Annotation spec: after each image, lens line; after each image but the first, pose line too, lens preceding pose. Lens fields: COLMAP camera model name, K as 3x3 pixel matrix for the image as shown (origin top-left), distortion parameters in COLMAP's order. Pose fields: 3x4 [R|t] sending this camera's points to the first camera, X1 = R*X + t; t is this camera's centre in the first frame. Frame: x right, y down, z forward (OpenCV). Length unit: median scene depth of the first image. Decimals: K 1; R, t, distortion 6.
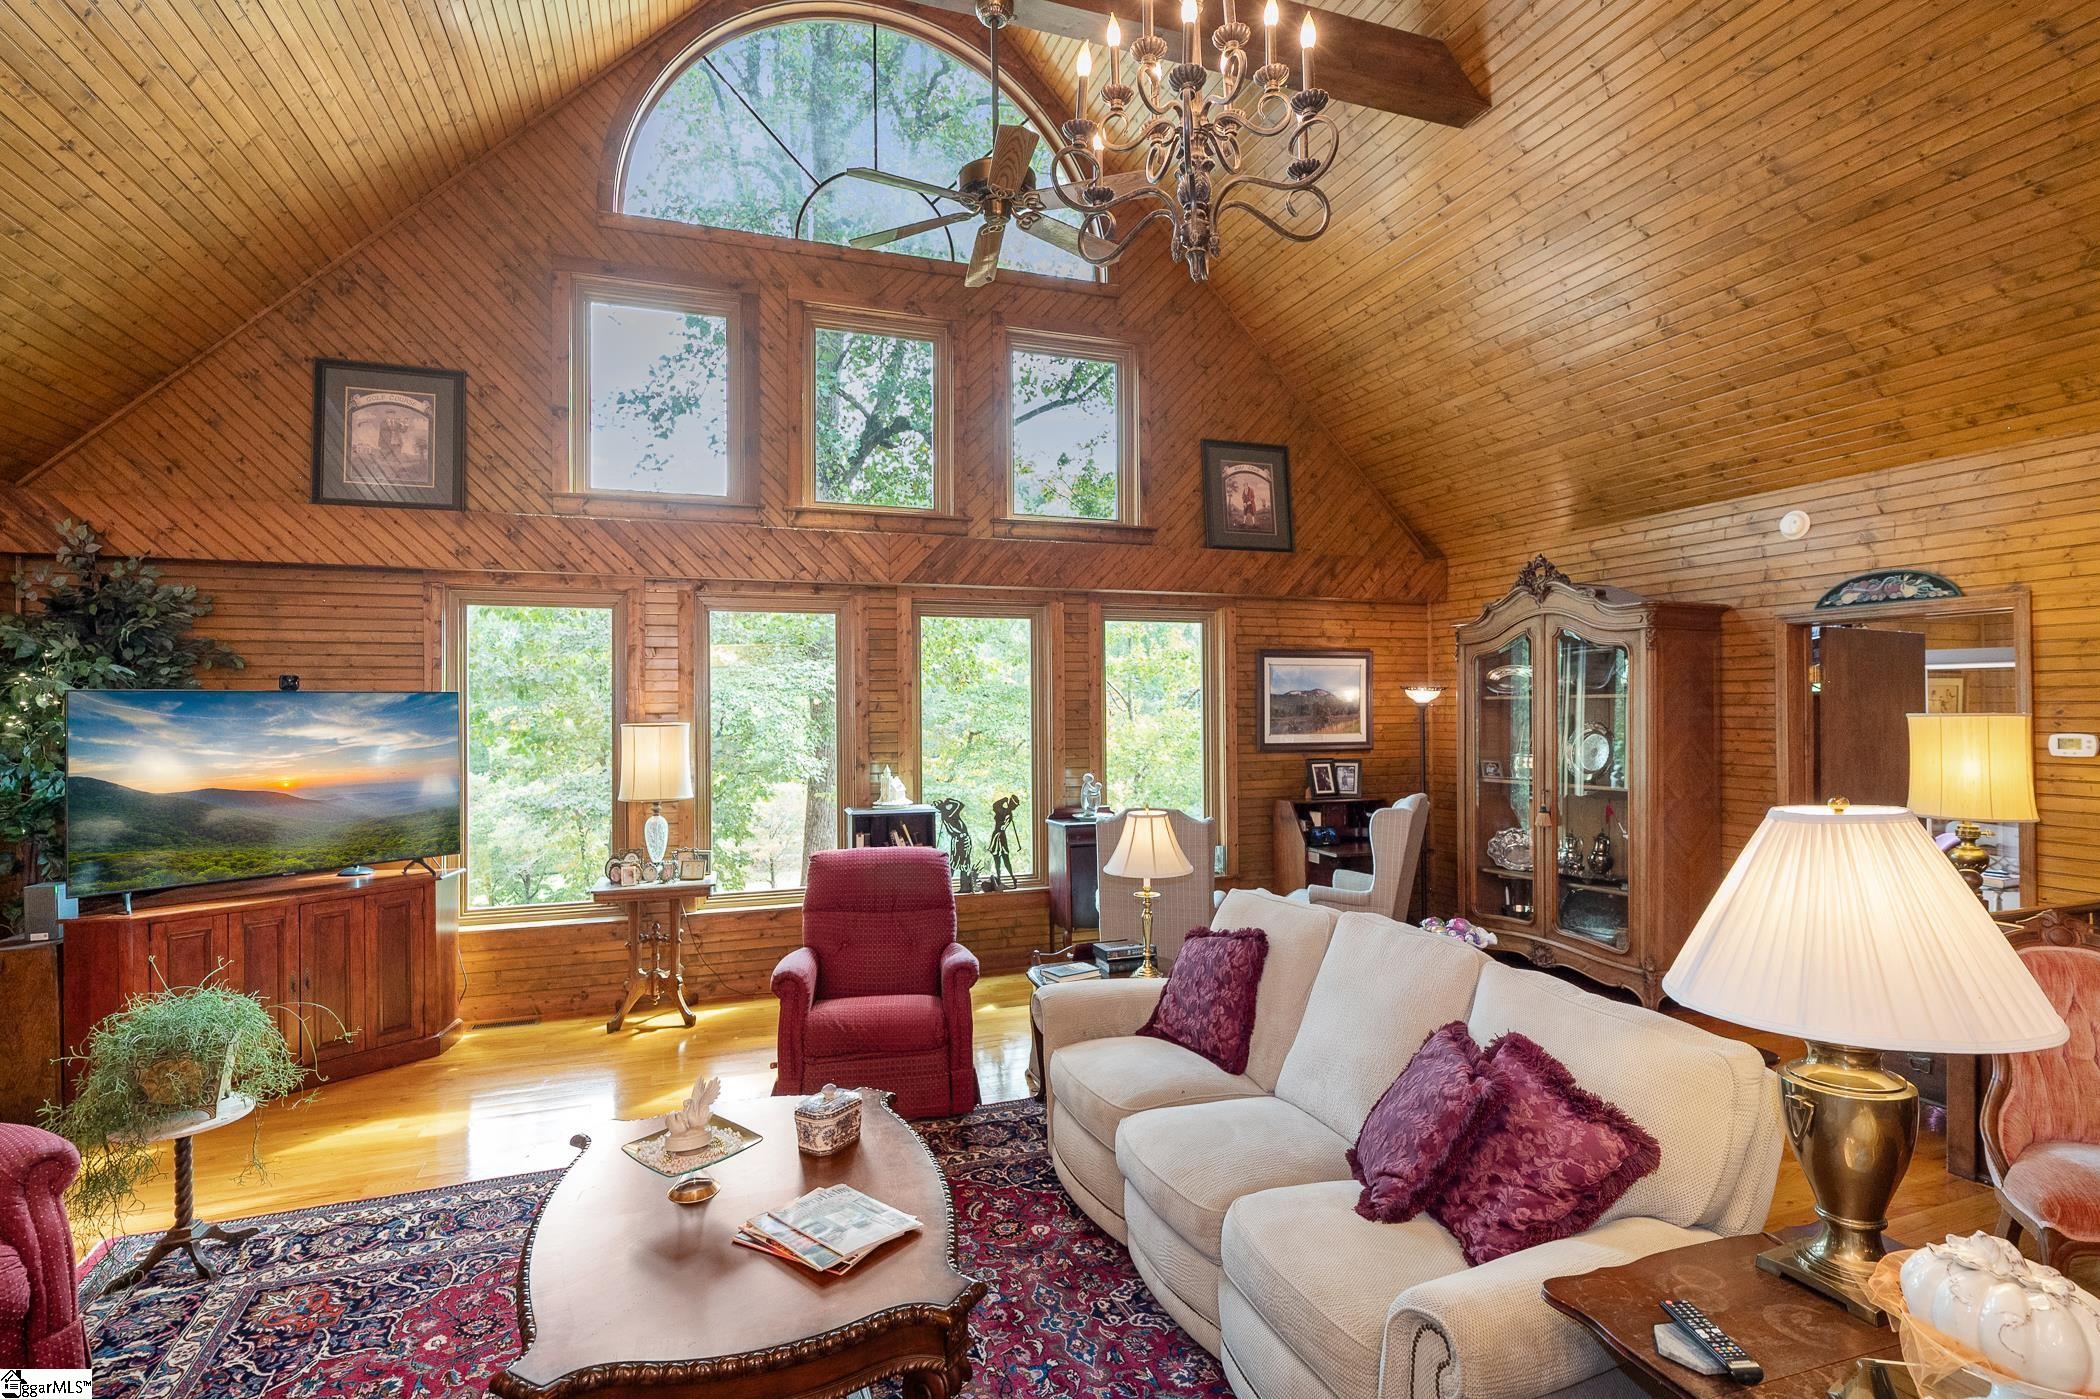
lens RADIAL K [[1013.0, 0, 1053.8], [0, 1013.0, 699.0], [0, 0, 1]] dist [0.000332, 0.000076]
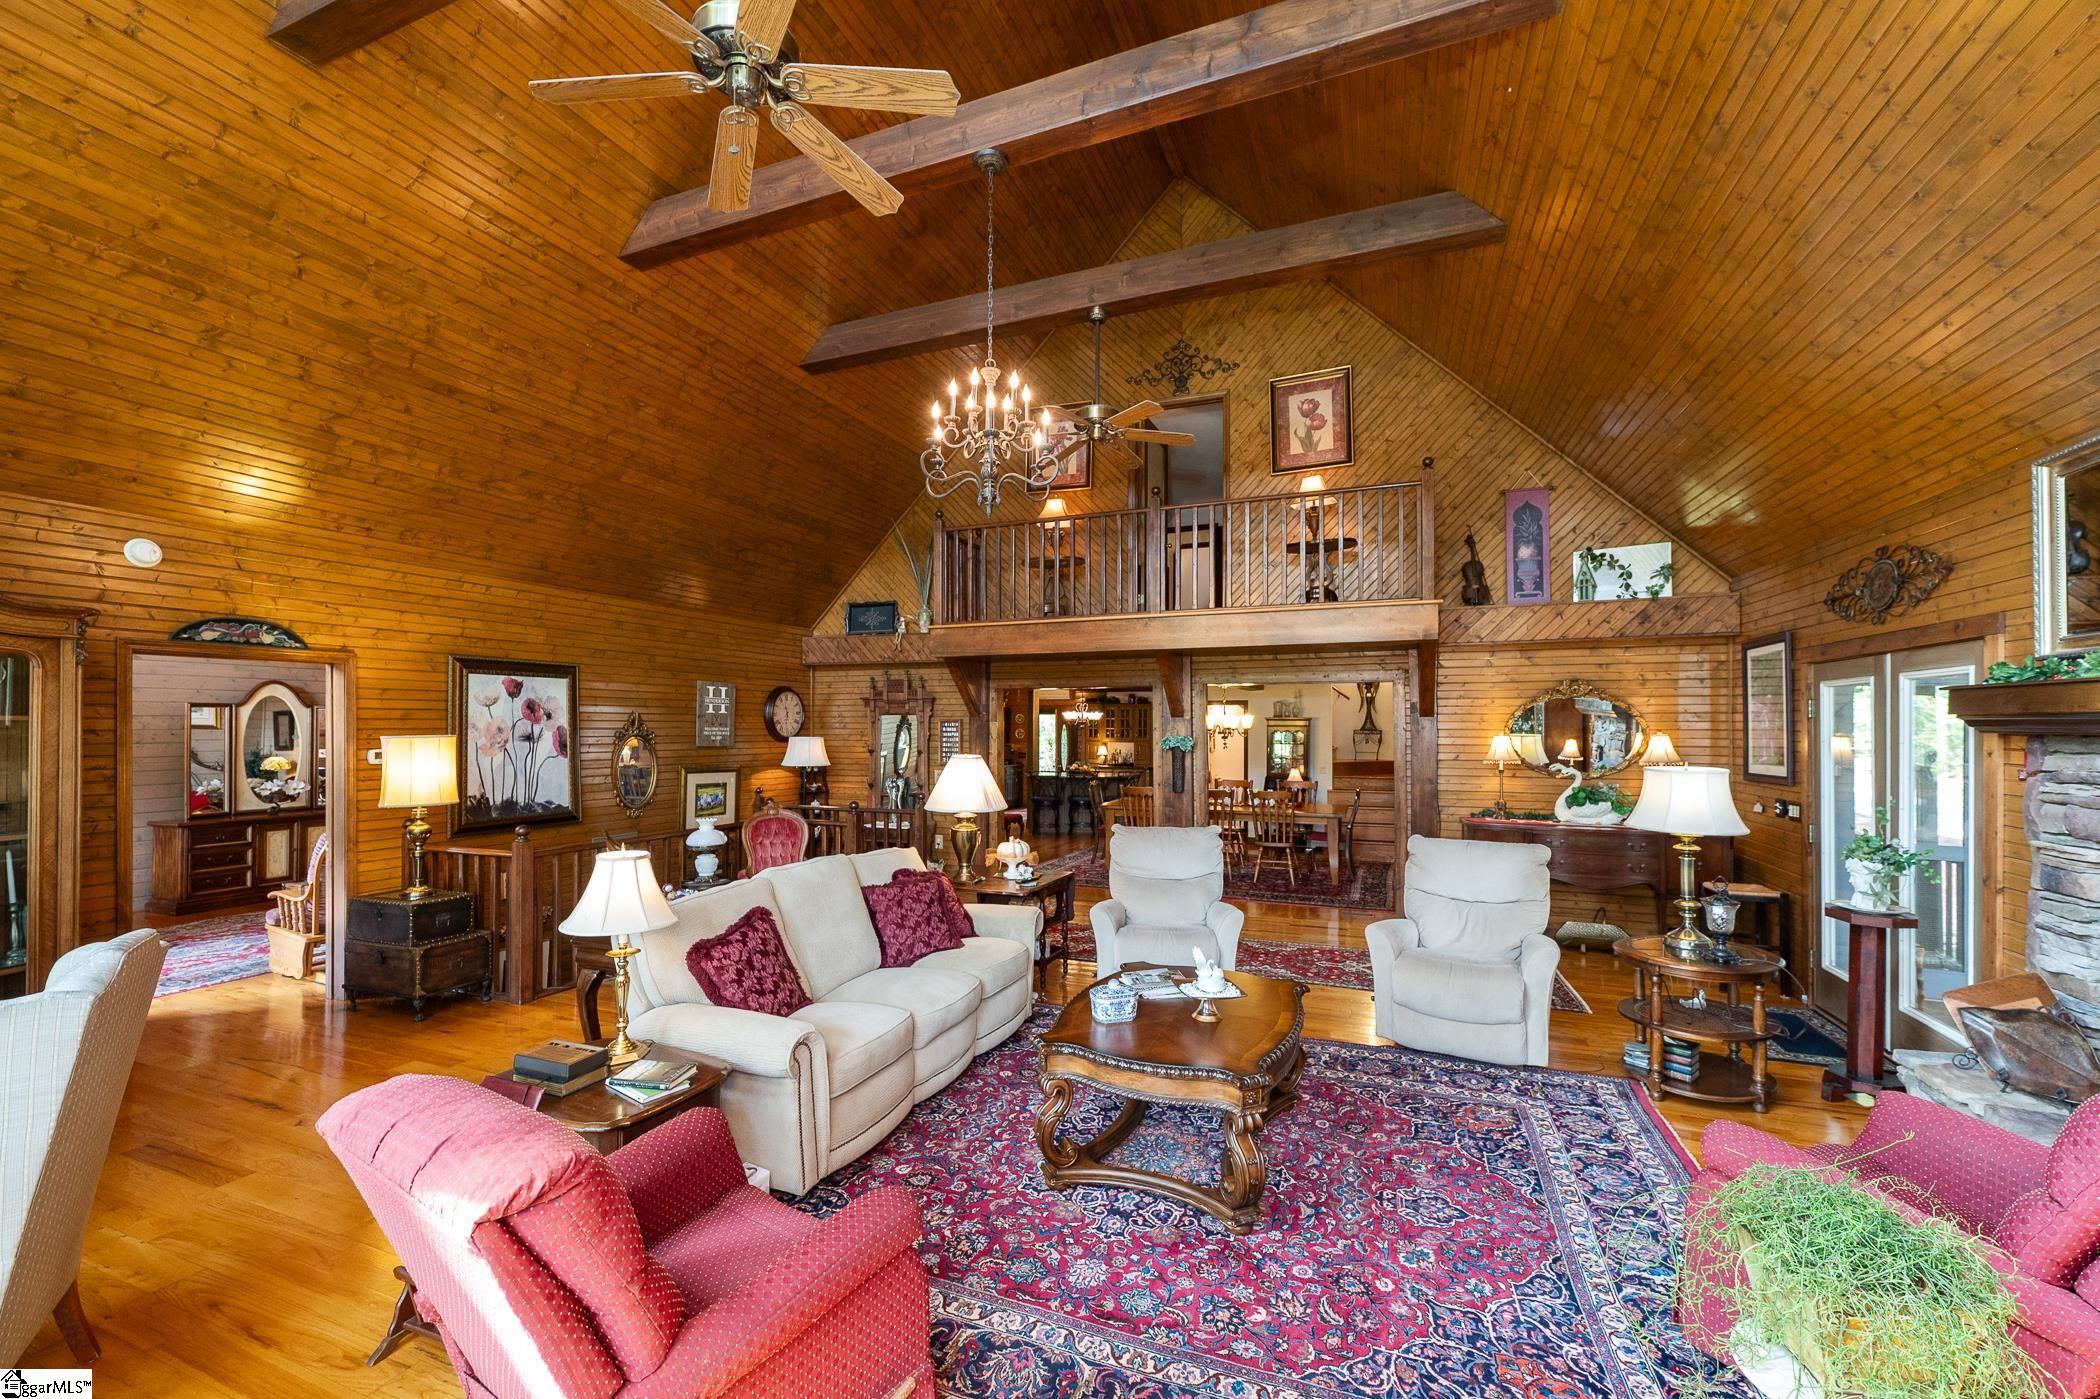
lens RADIAL K [[842.2, 0, 1051.0], [0, 842.2, 720.6], [0, 0, 1]] dist [0.000144, 0.000001]
pose [[-0.747285, 0.011213, 0.664409, -0.556248], [0.002161, 0.999893, -0.014445, 0.010788], [-0.664500, -0.009359, -0.747230, 1.129536]]
